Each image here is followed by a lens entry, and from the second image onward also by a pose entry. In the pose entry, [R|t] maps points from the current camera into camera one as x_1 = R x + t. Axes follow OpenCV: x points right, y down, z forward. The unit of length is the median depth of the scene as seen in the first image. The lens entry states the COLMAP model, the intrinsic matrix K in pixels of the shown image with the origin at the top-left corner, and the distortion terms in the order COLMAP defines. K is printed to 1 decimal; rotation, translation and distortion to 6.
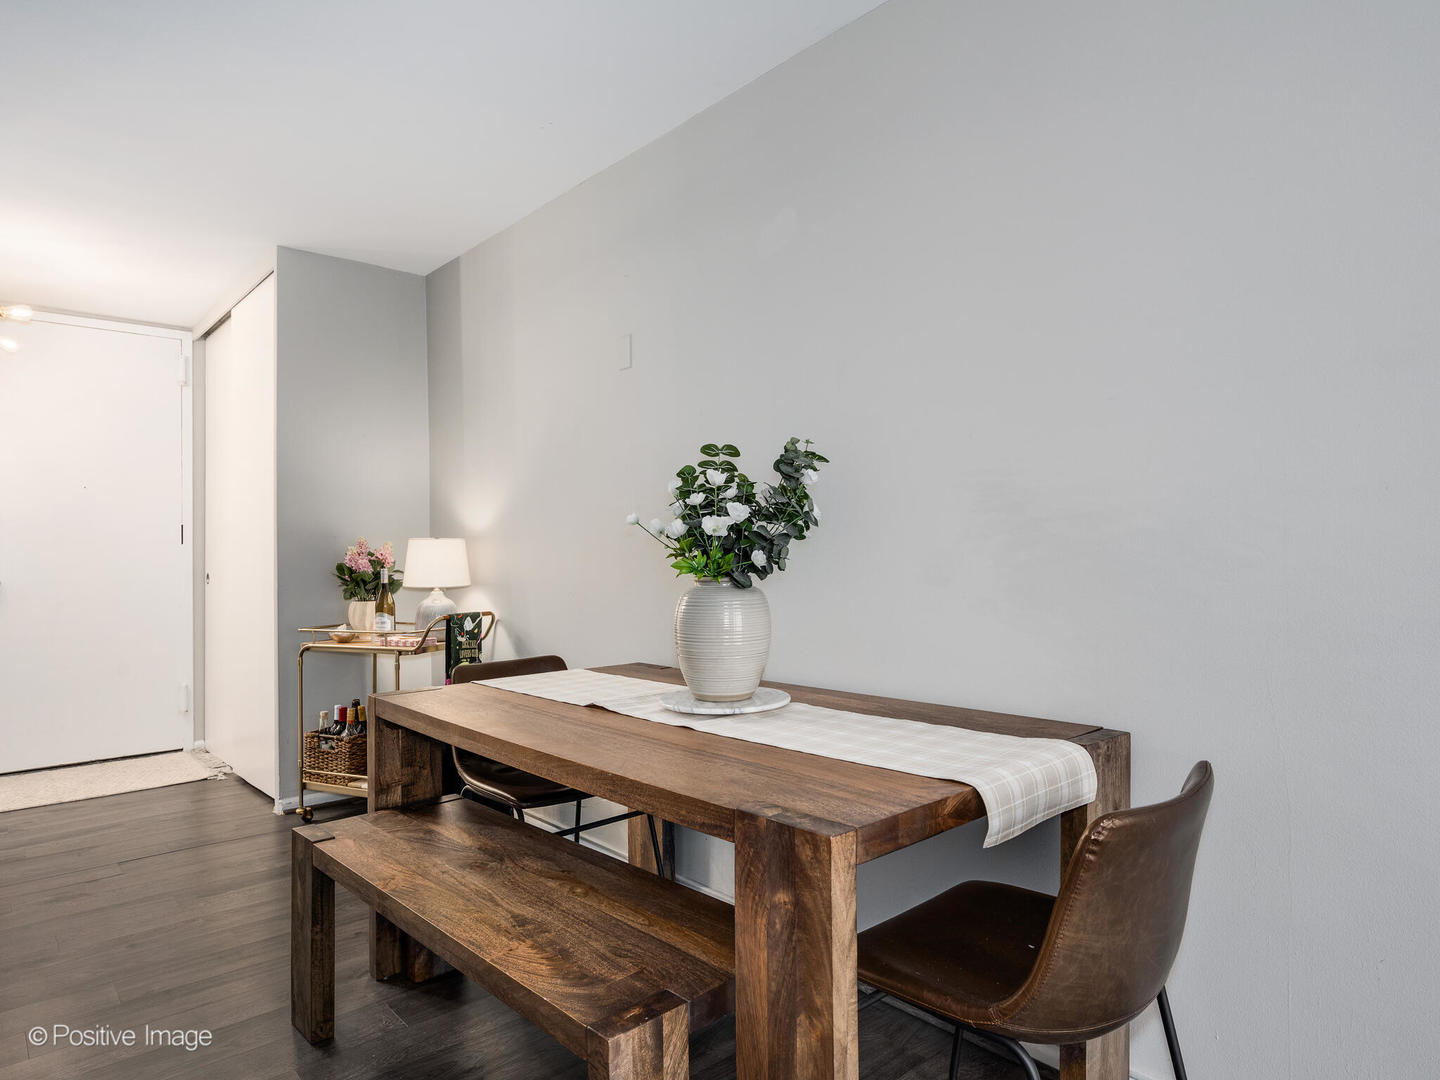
lens RADIAL K [[652.2, 0, 718.1], [0, 652.2, 564.0], [0, 0, 1]] dist [-0.000941, 0.000135]
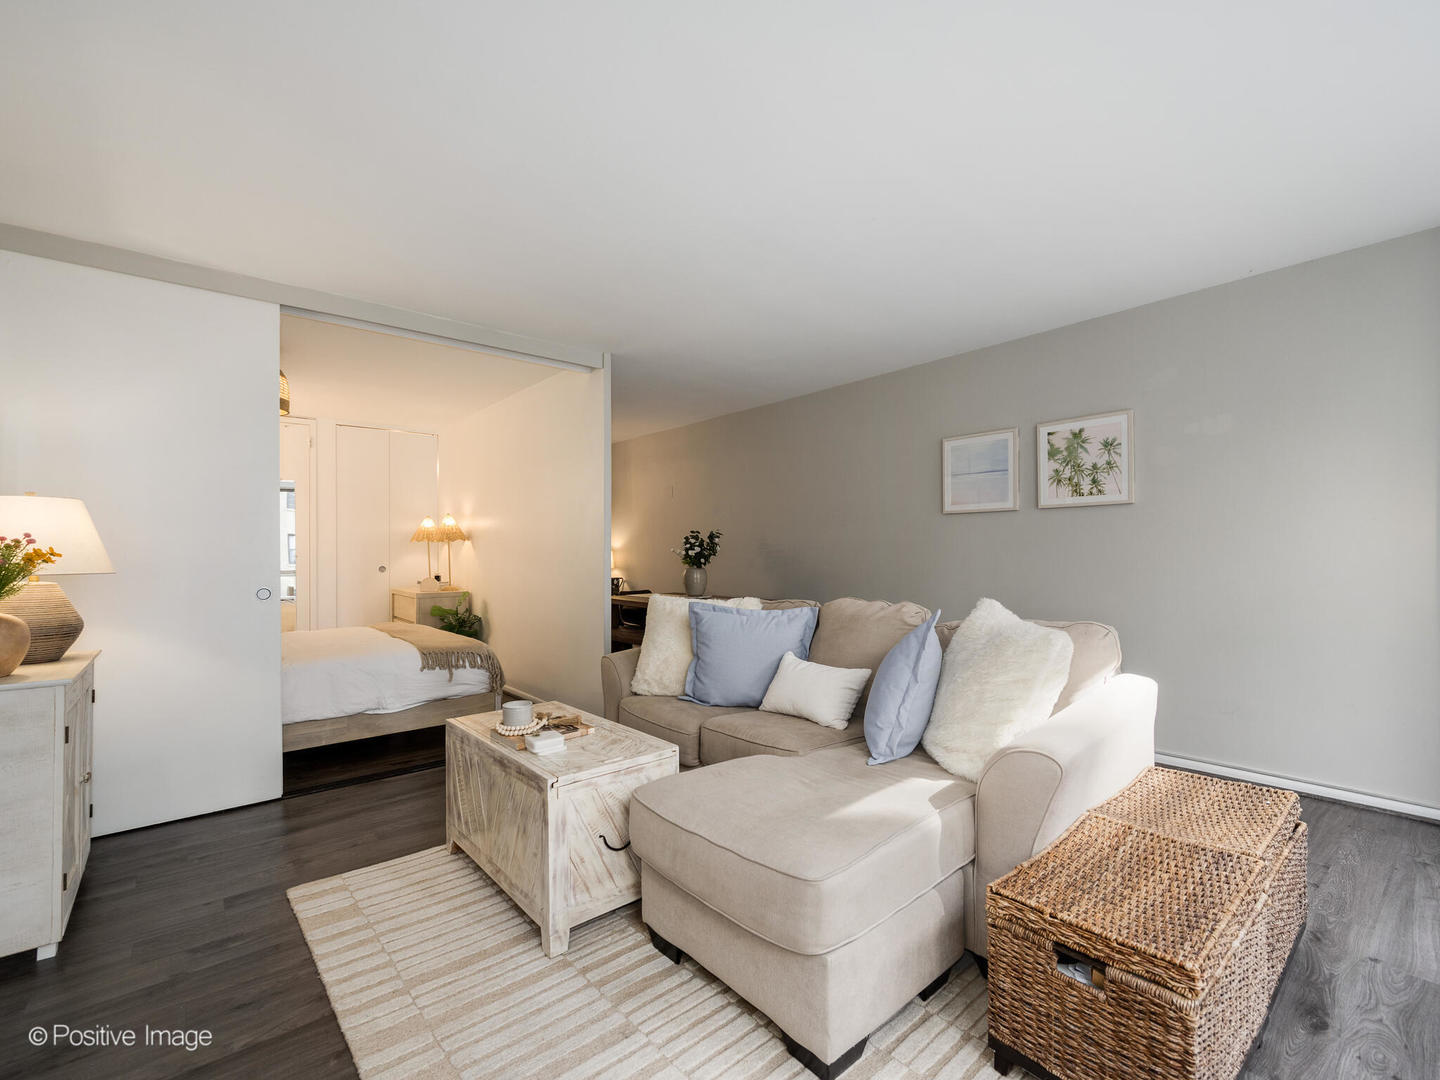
lens RADIAL K [[659.3, 0, 714.2], [0, 659.3, 555.0], [0, 0, 1]] dist [-0.000676, 0.000413]
pose [[0.998539, -0.004959, -0.053799, 0.342619], [0.005146, 0.999981, 0.003333, -0.055109], [0.053782, -0.003605, 0.998546, -3.023128]]
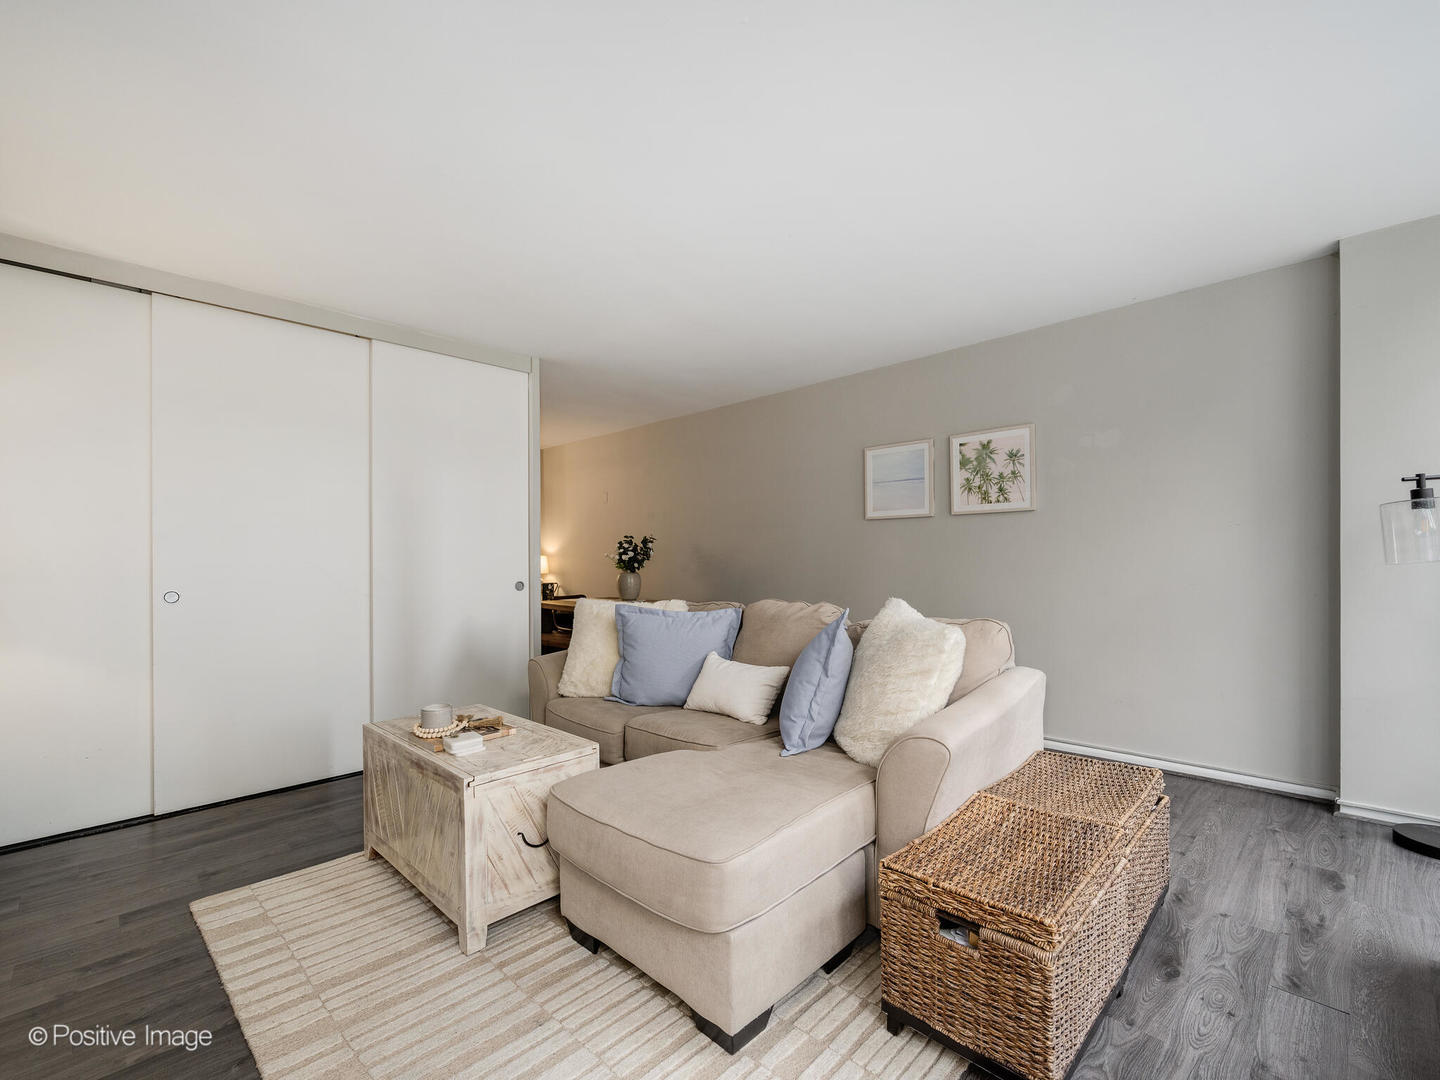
lens RADIAL K [[652.2, 0, 718.1], [0, 652.2, 564.0], [0, 0, 1]] dist [-0.000941, 0.000135]
pose [[0.999139, -0.007237, 0.040852, 0.396708], [0.006893, 0.999940, 0.008557, -0.045835], [-0.040912, -0.008268, 0.999129, -3.057545]]
